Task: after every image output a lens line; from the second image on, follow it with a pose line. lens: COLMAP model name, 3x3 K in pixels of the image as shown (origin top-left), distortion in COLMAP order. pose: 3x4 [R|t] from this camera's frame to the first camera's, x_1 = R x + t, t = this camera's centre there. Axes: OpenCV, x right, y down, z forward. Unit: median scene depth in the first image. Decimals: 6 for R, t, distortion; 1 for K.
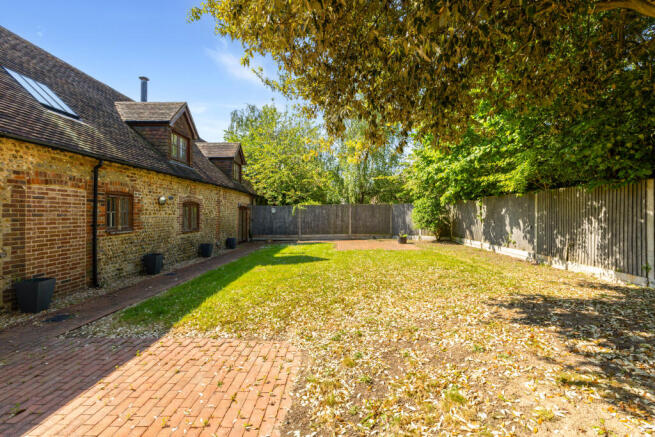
lens RADIAL K [[273.4, 0, 327.1], [0, 273.4, 217.8], [0, 0, 1]] dist [-0.002119, -0.000108]
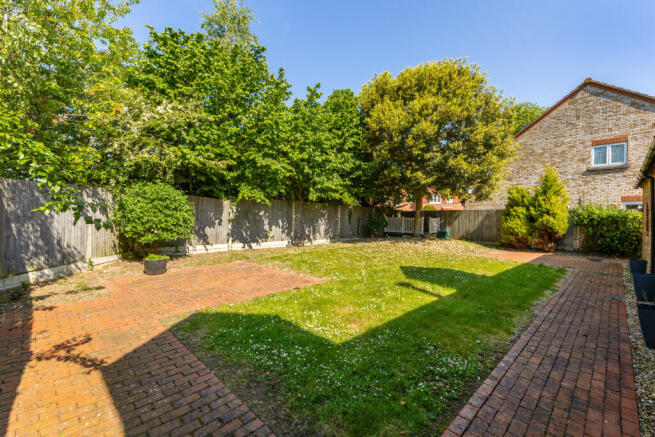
lens RADIAL K [[273.4, 0, 325.9], [0, 273.4, 218.2], [0, 0, 1]] dist [-0.002119, -0.000108]
pose [[-0.709531, -0.001433, 0.704673, -0.452617], [0.001954, 0.999990, 0.004001, -0.007298], [-0.704672, 0.004216, -0.709521, 1.804387]]
